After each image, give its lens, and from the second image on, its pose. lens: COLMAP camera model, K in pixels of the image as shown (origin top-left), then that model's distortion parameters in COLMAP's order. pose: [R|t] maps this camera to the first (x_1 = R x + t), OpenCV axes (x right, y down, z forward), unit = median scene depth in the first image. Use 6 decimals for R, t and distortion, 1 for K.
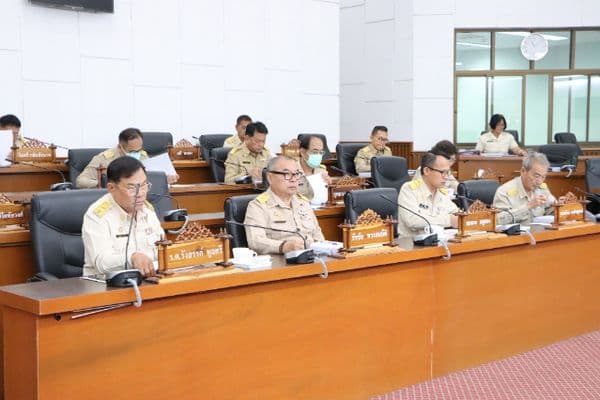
lens RADIAL K [[896.9, 0, 300.0], [0, 896.9, 200.0], [0, 0, 1]] dist [0.109828, 0.084558]
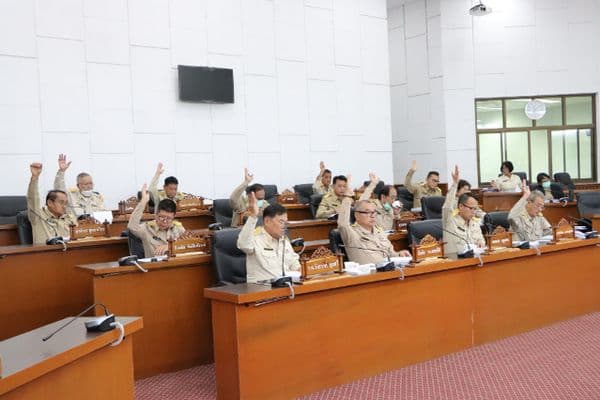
lens RADIAL K [[721.6, 0, 300.0], [0, 721.6, 200.0], [0, 0, 1]] dist [0.021245, 0.043156]
pose [[0.996946, -0.034897, -0.069859, -0.040449], [0.032041, 0.998621, -0.041591, -0.003323], [0.071214, 0.039226, 0.996689, -0.187980]]
